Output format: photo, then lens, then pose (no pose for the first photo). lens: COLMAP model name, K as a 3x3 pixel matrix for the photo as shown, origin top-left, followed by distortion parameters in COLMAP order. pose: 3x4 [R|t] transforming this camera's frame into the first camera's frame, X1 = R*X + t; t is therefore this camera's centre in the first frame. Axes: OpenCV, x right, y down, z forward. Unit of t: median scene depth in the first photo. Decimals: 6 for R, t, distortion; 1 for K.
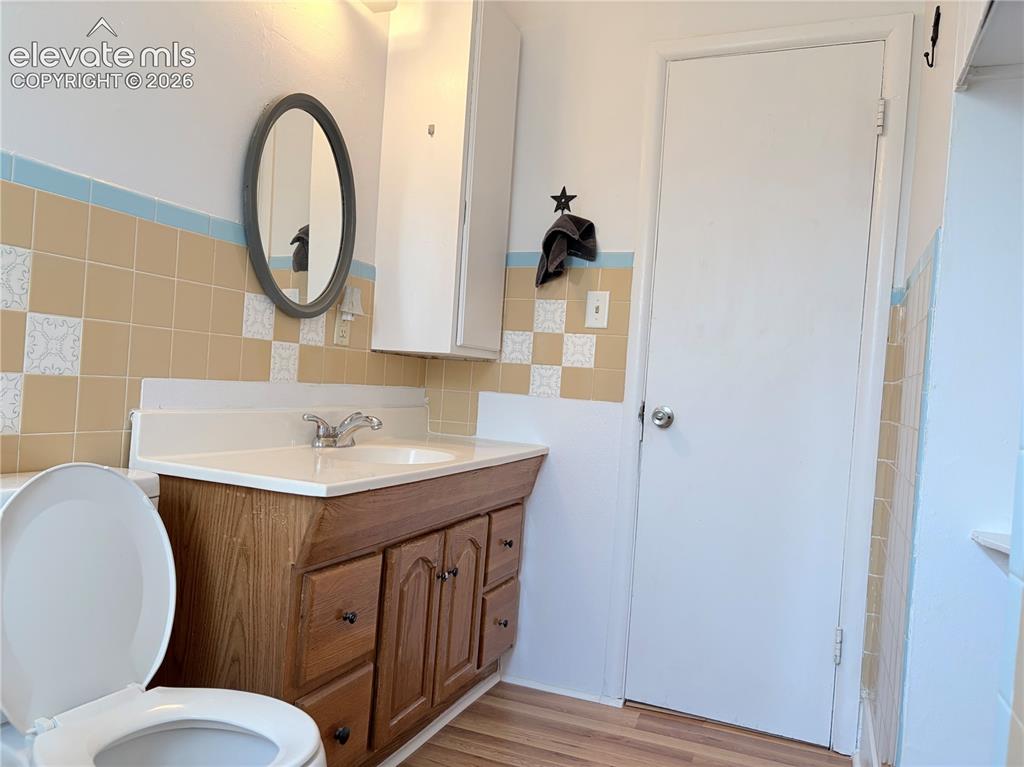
lens RADIAL K [[767.6, 0, 511.5], [0, 767.6, 388.4], [0, 0, 1]] dist [-0.055066, -0.004090]
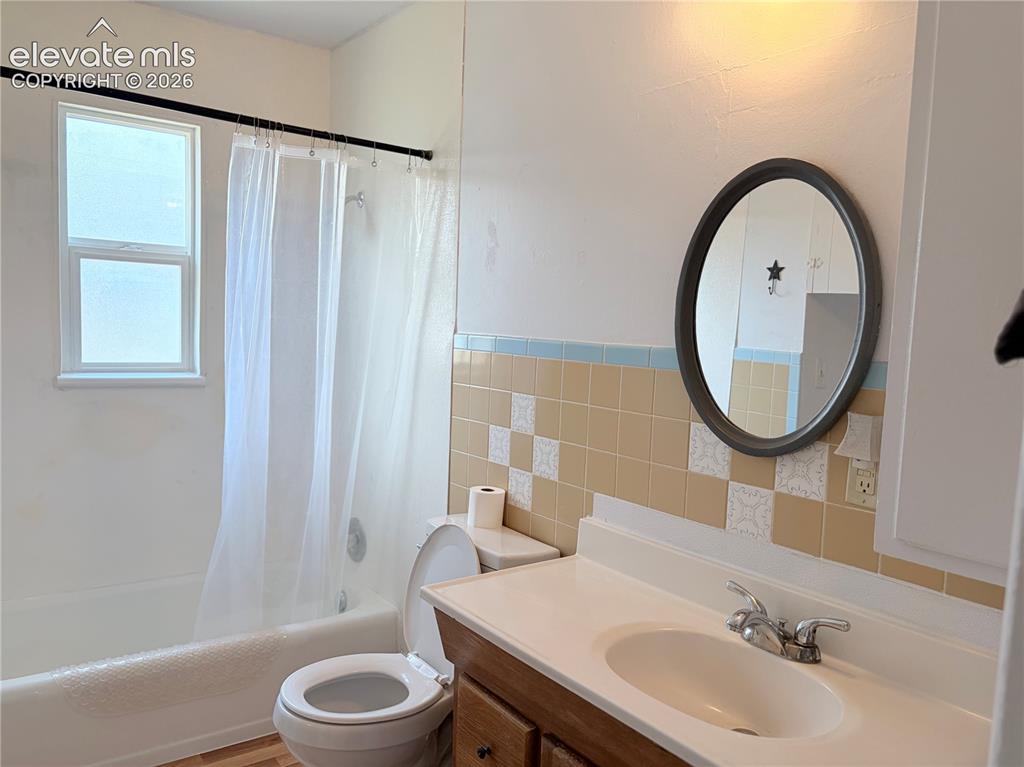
lens RADIAL K [[767.6, 0, 512.0], [0, 767.6, 380.4], [0, 0, 1]] dist [-0.055066, -0.004090]
pose [[-0.538857, -0.034978, -0.841671, 0.508202], [-0.090336, 0.995775, 0.016453, -0.162842], [0.837540, 0.084899, -0.539740, 1.245880]]
